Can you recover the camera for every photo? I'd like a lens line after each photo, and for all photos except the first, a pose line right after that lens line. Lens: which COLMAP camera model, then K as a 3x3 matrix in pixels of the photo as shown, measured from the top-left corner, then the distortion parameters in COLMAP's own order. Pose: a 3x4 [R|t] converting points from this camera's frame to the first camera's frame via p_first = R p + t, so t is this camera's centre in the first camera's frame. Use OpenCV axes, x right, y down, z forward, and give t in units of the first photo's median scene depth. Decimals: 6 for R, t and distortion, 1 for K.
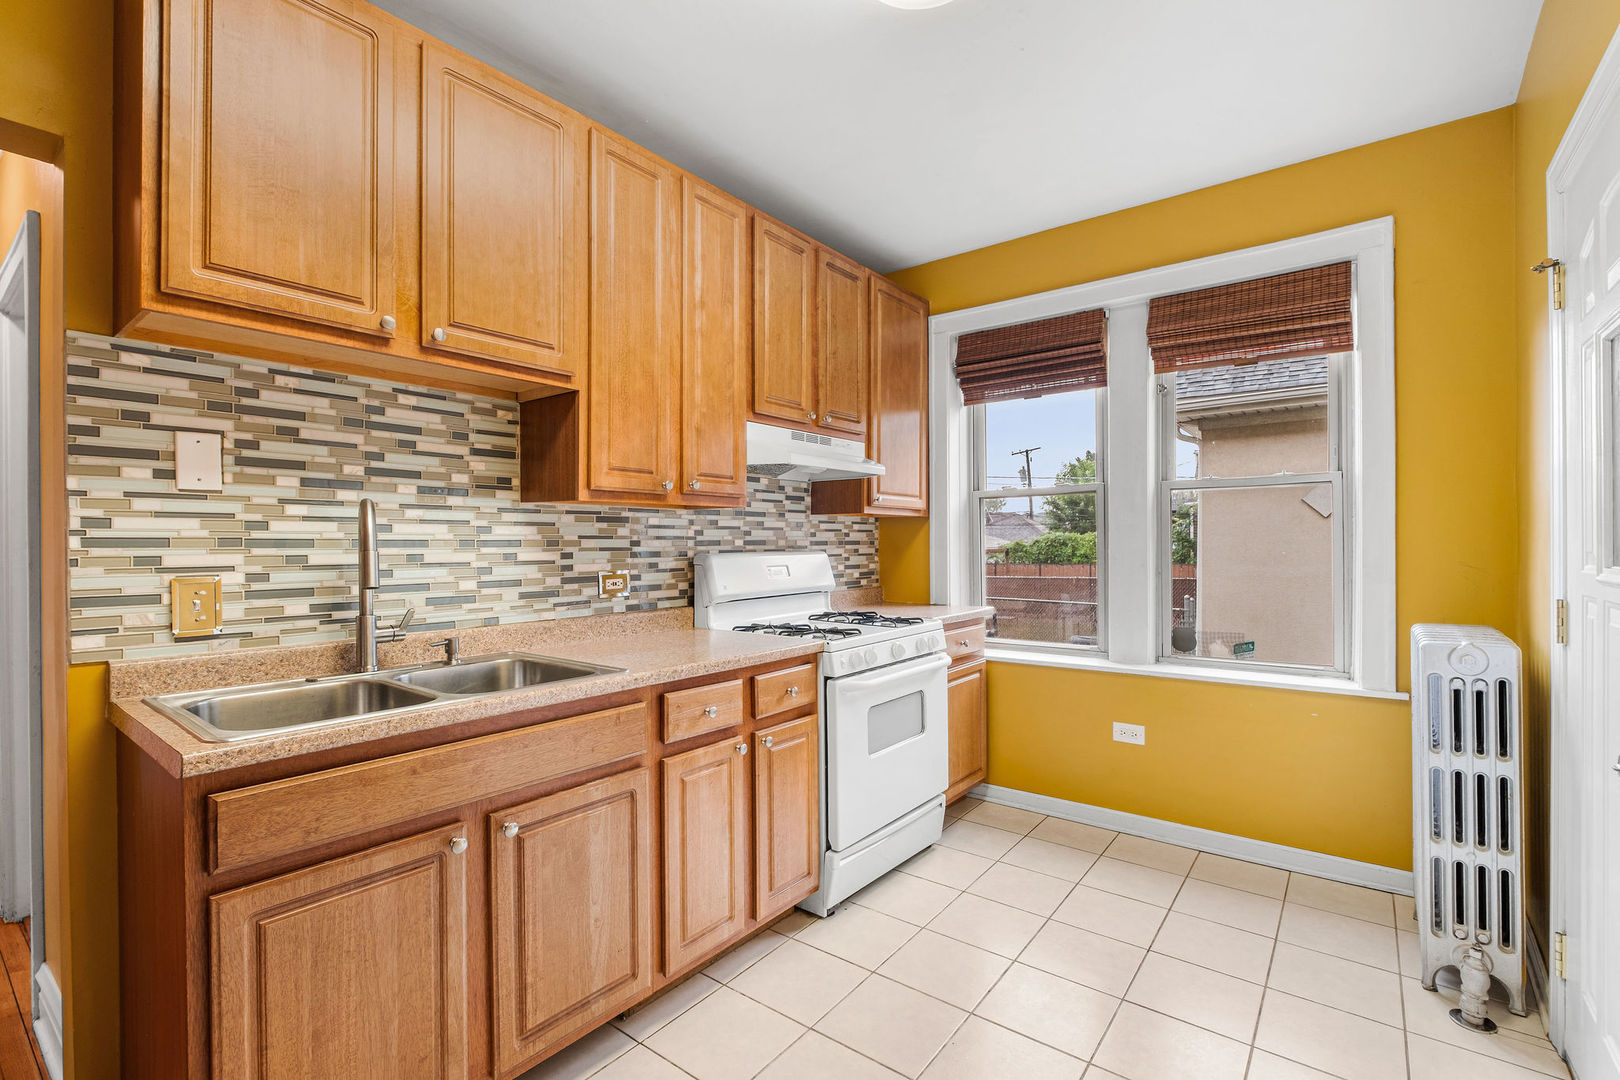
lens RADIAL K [[719.9, 0, 809.3], [0, 719.9, 546.8], [0, 0, 1]] dist [-0.002768, -0.003597]
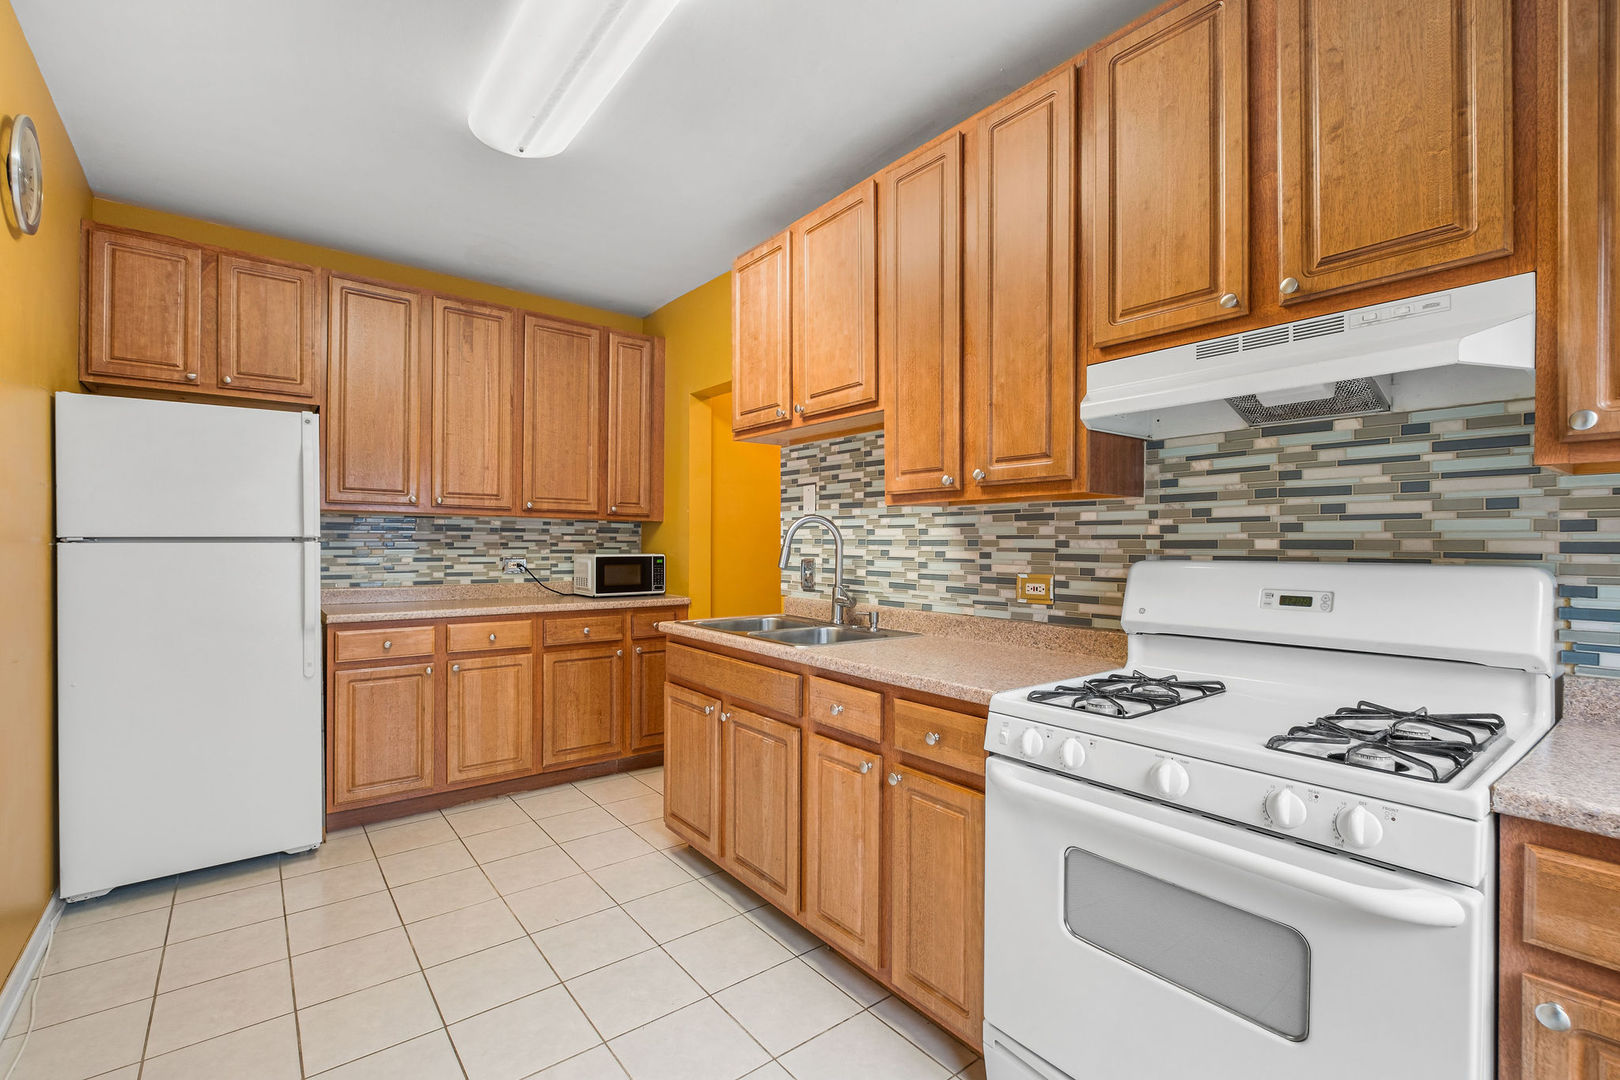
lens RADIAL K [[719.9, 0, 802.9], [0, 719.9, 546.3], [0, 0, 1]] dist [-0.002768, -0.003597]
pose [[-0.256436, 0.005471, -0.966546, 0.867129], [-0.011054, 0.999902, 0.008593, -0.007677], [0.966498, 0.012887, -0.256351, 1.231065]]
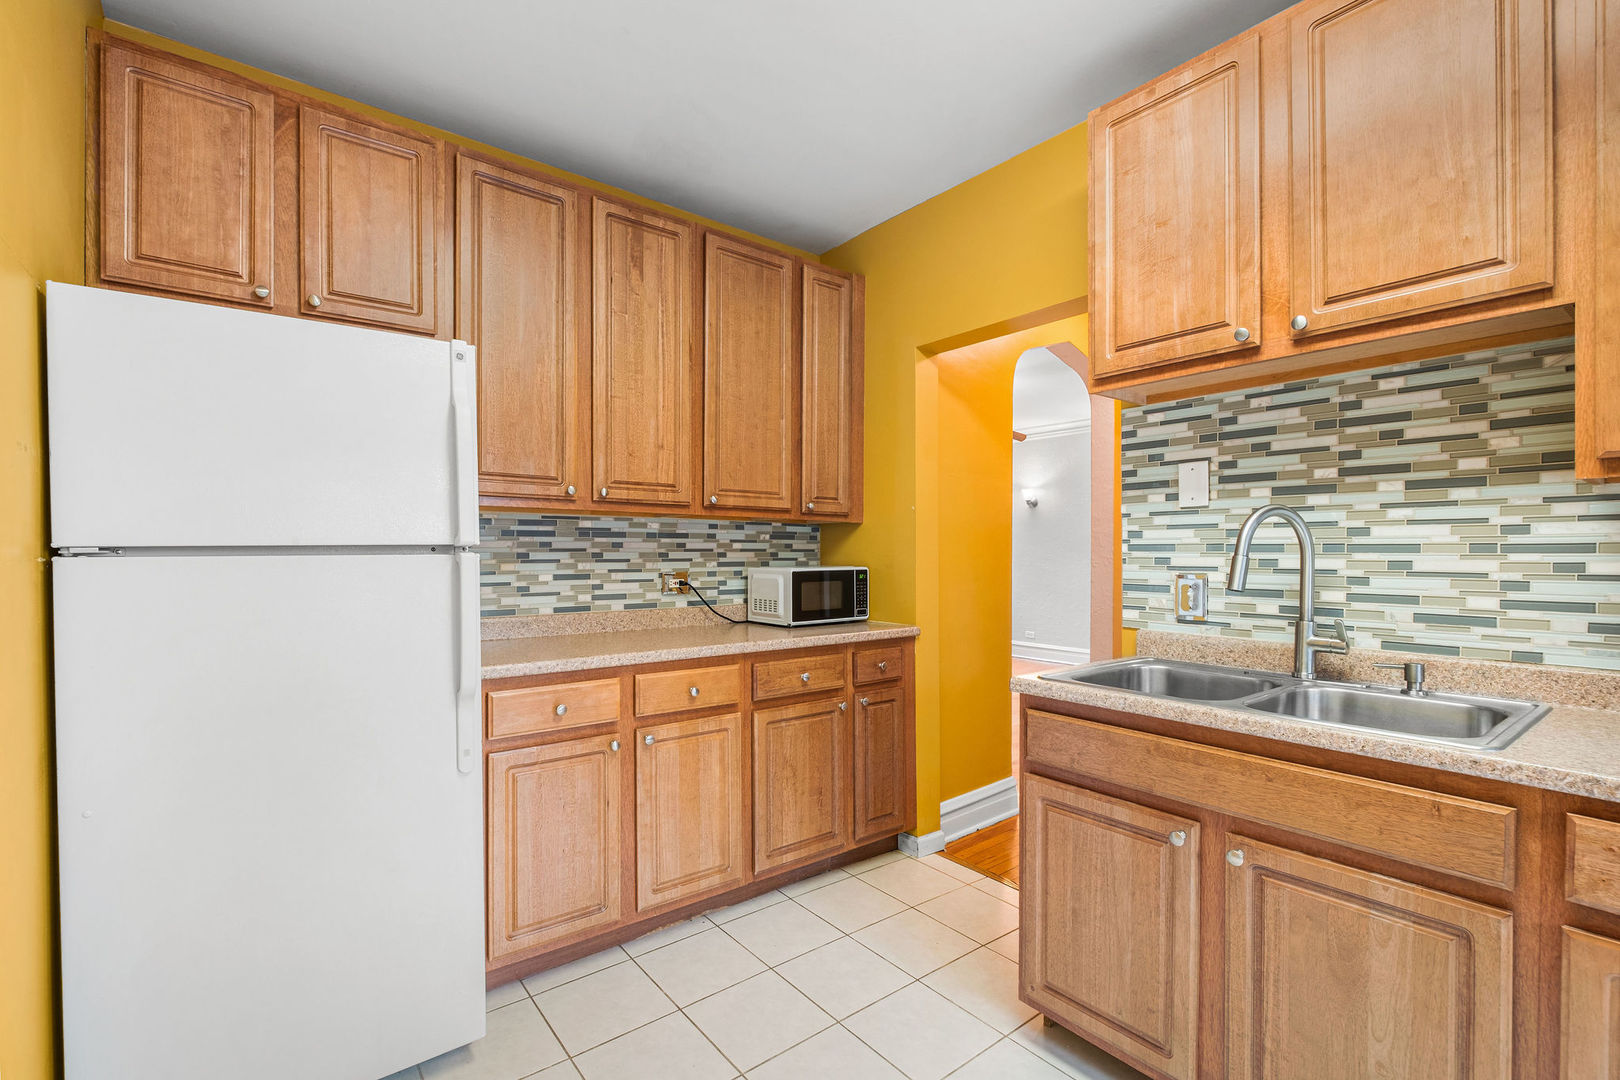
lens RADIAL K [[719.9, 0, 792.9], [0, 719.9, 560.6], [0, 0, 1]] dist [-0.002768, -0.003597]
pose [[-0.262330, 0.014229, -0.964873, 0.480091], [-0.004759, 0.999860, 0.016038, -0.000048], [0.964967, 0.008799, -0.262225, 0.535504]]
